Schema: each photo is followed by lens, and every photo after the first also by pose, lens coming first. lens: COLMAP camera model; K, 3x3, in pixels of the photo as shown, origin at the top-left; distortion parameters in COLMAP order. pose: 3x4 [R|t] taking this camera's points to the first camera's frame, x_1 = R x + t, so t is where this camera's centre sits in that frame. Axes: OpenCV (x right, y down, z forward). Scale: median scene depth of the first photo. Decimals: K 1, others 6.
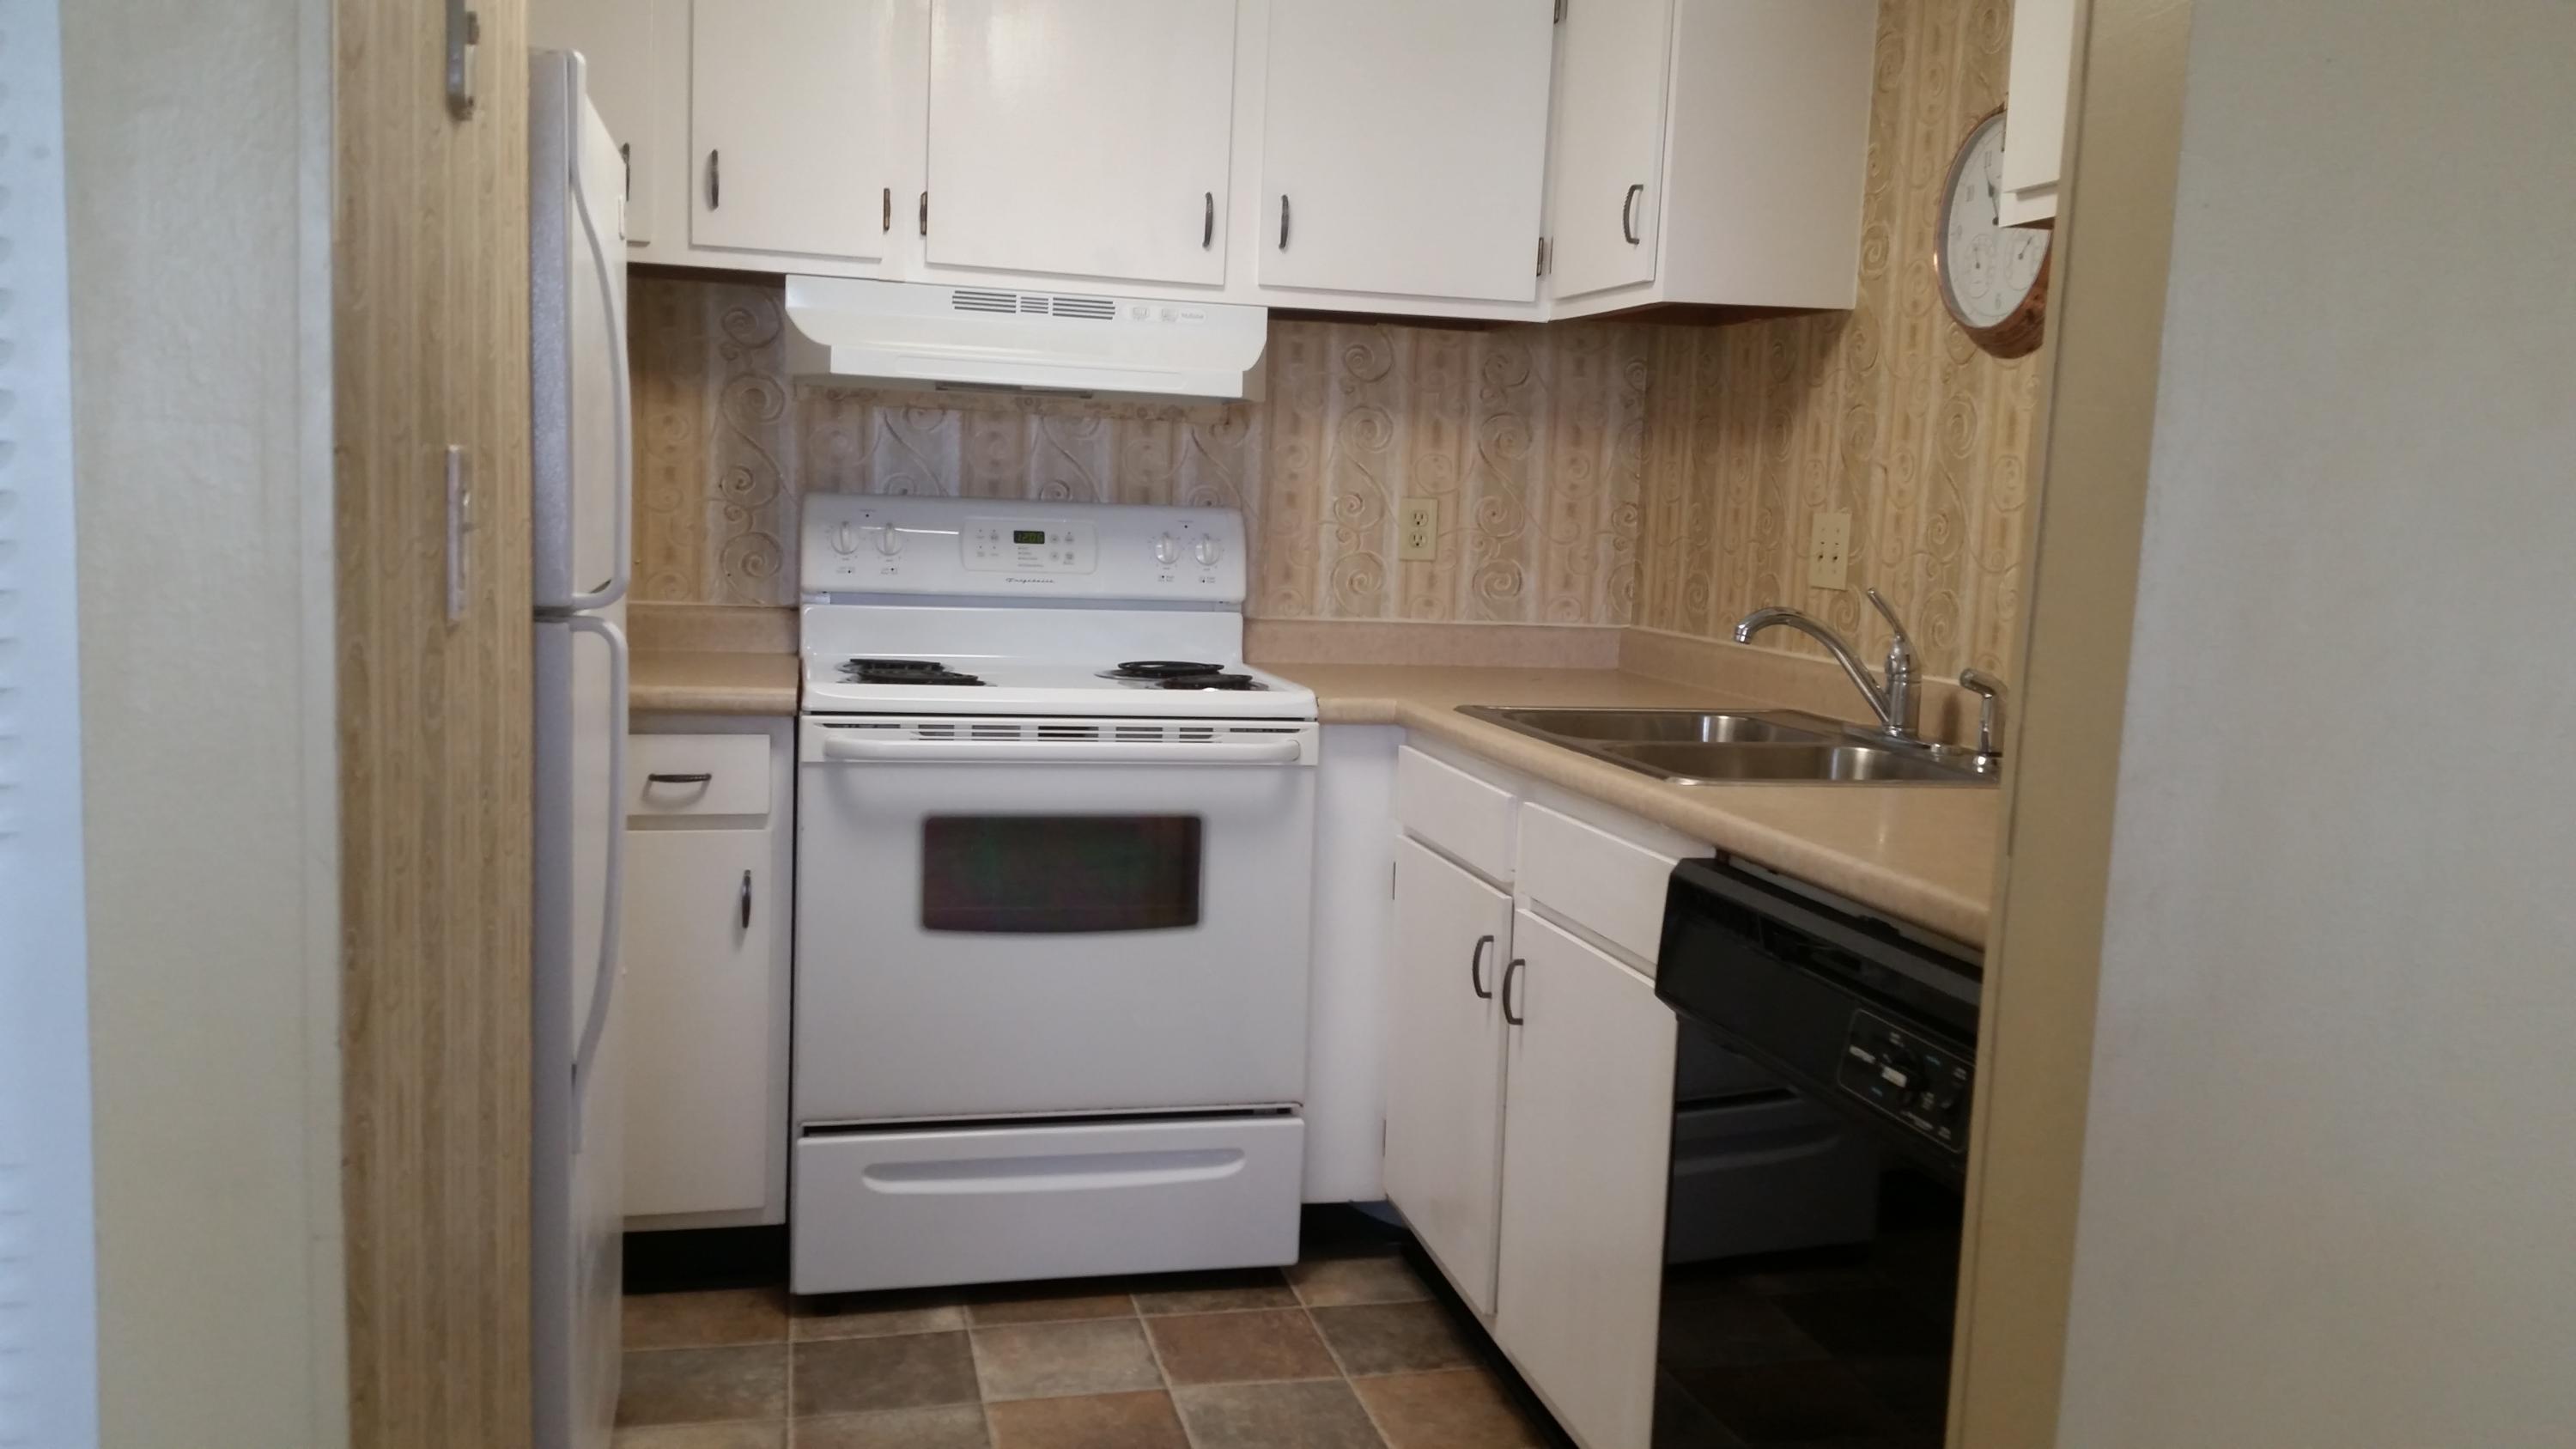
lens RADIAL K [[2114.8, 0, 1296.0], [0, 2114.8, 719.9], [0, 0, 1]] dist [0.201409, -0.443460]
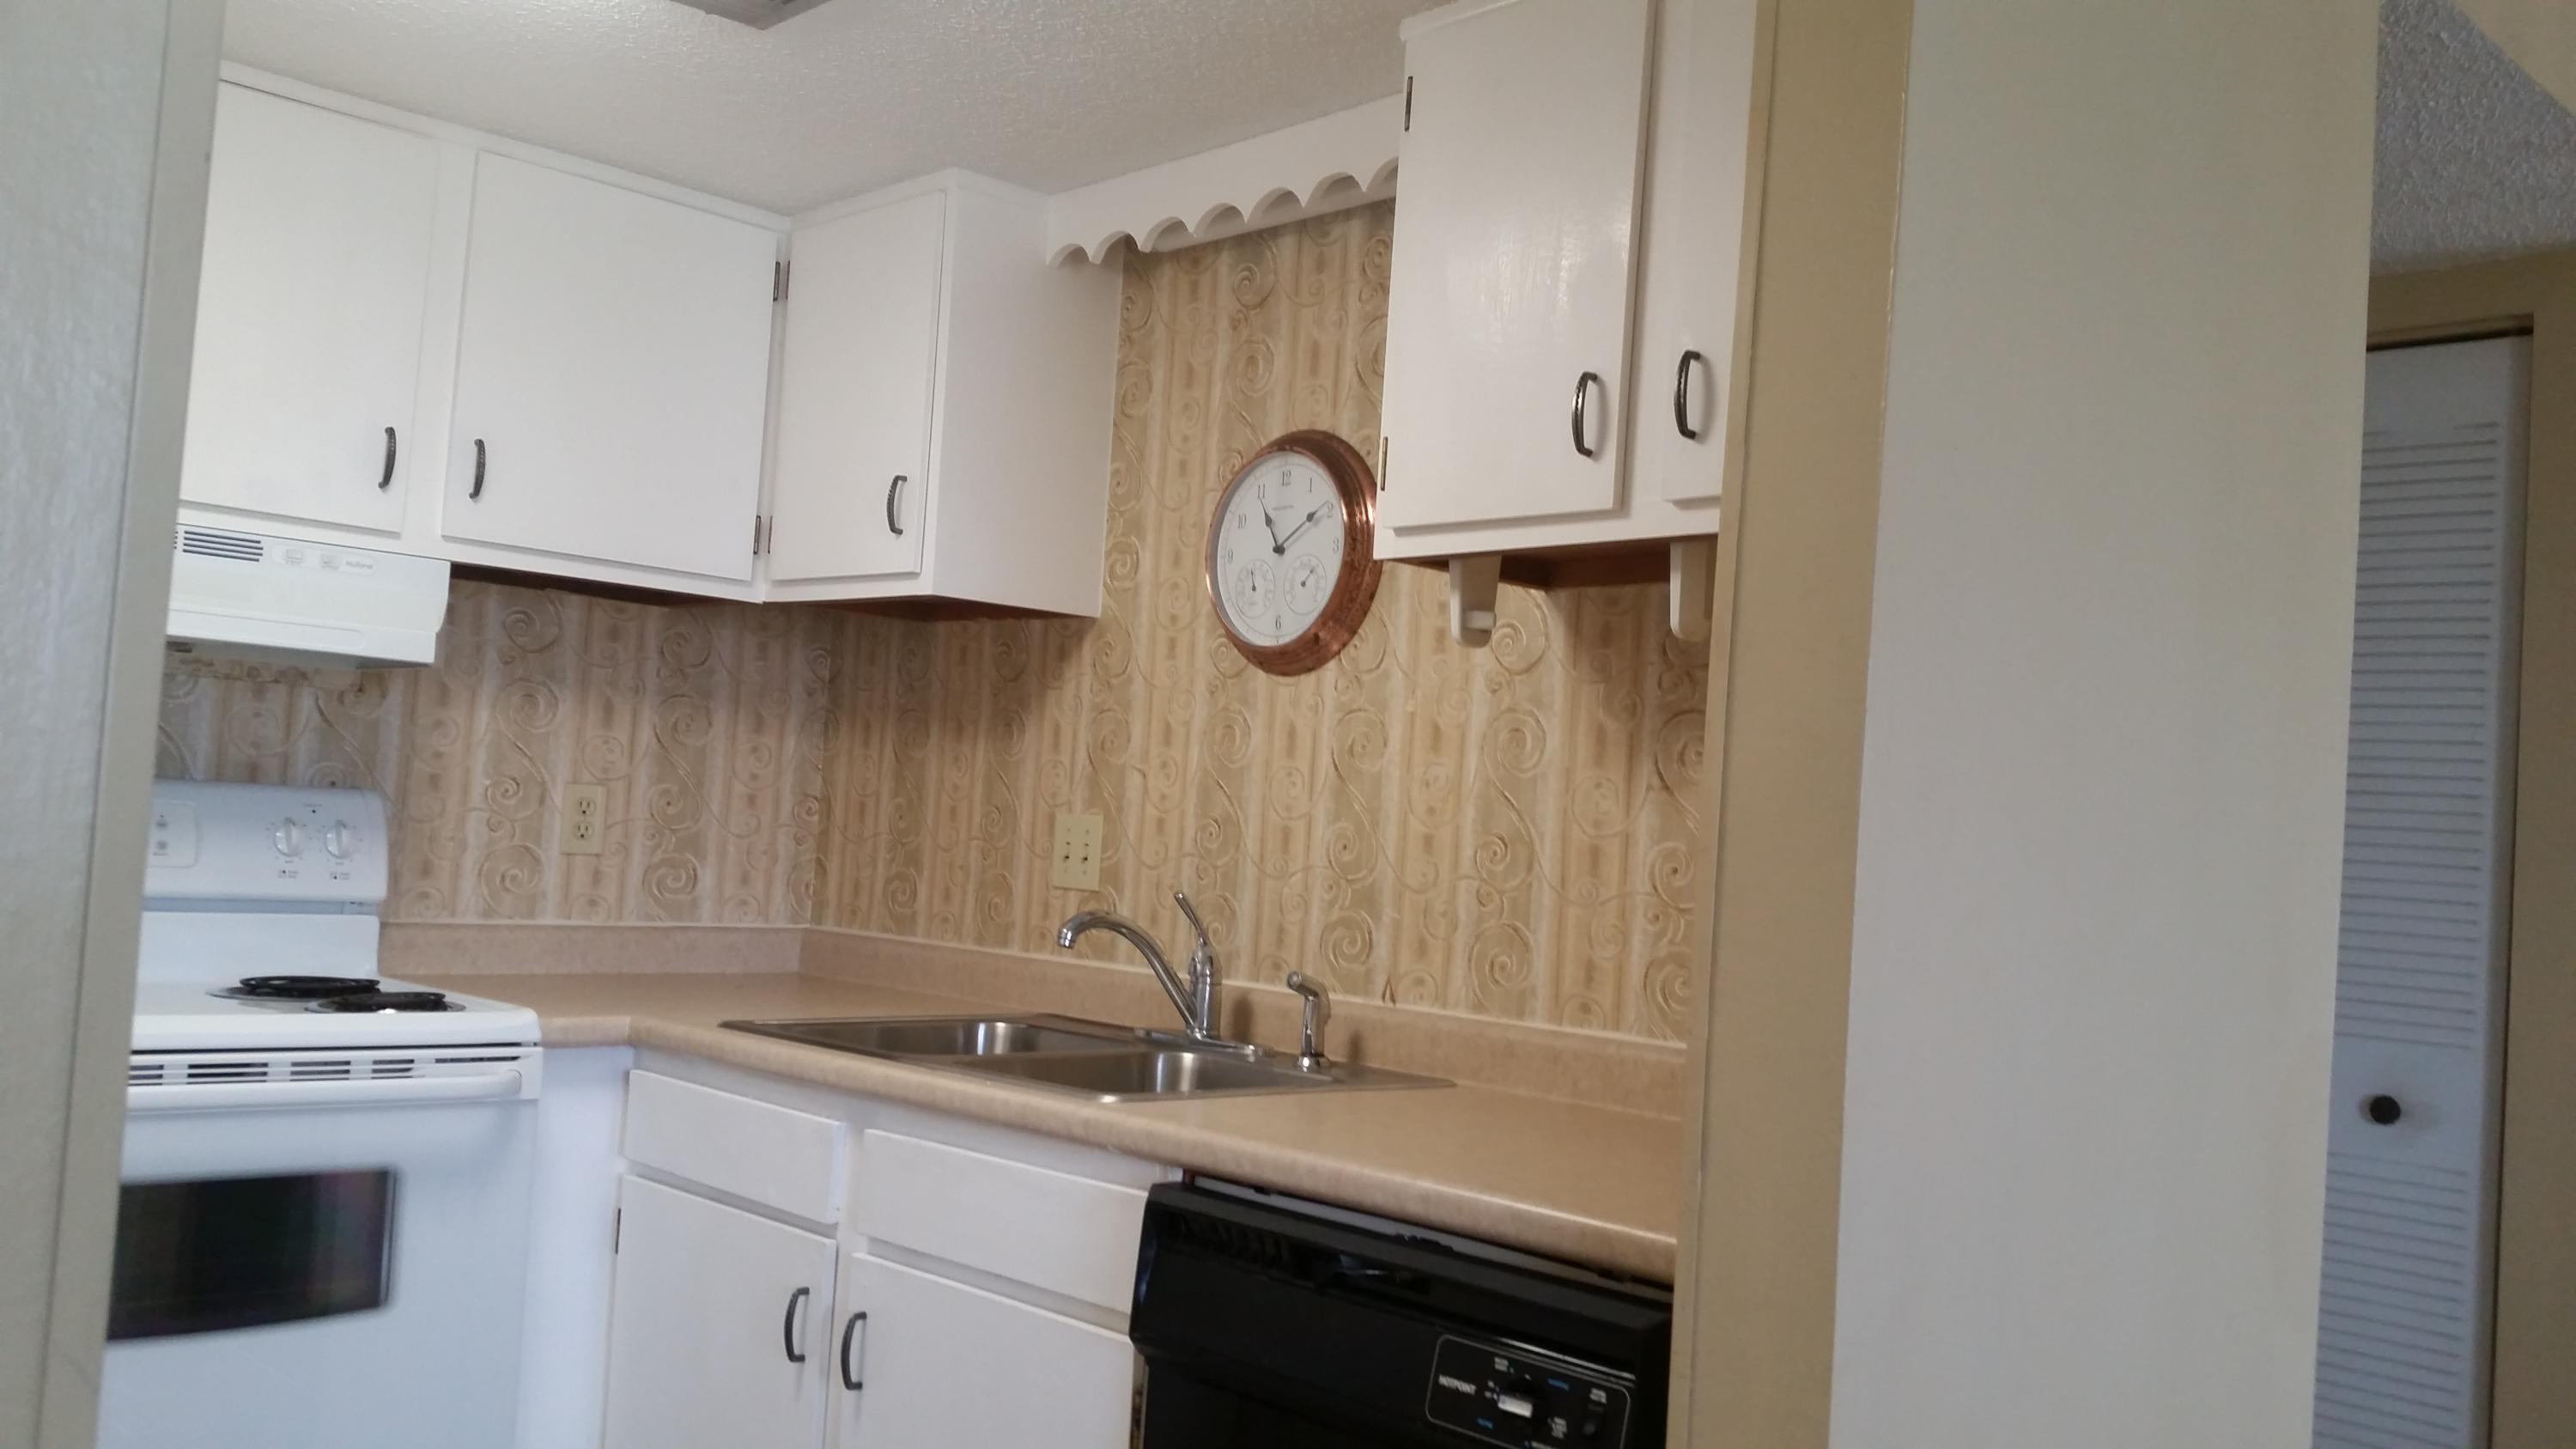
lens RADIAL K [[2114.8, 0, 1296.0], [0, 2114.8, 719.9], [0, 0, 1]] dist [0.201409, -0.443460]
pose [[0.862294, 0.043537, 0.504533, -0.164419], [0.024110, 0.991638, -0.126775, -0.011547], [-0.505834, 0.121482, 0.854034, 0.090803]]
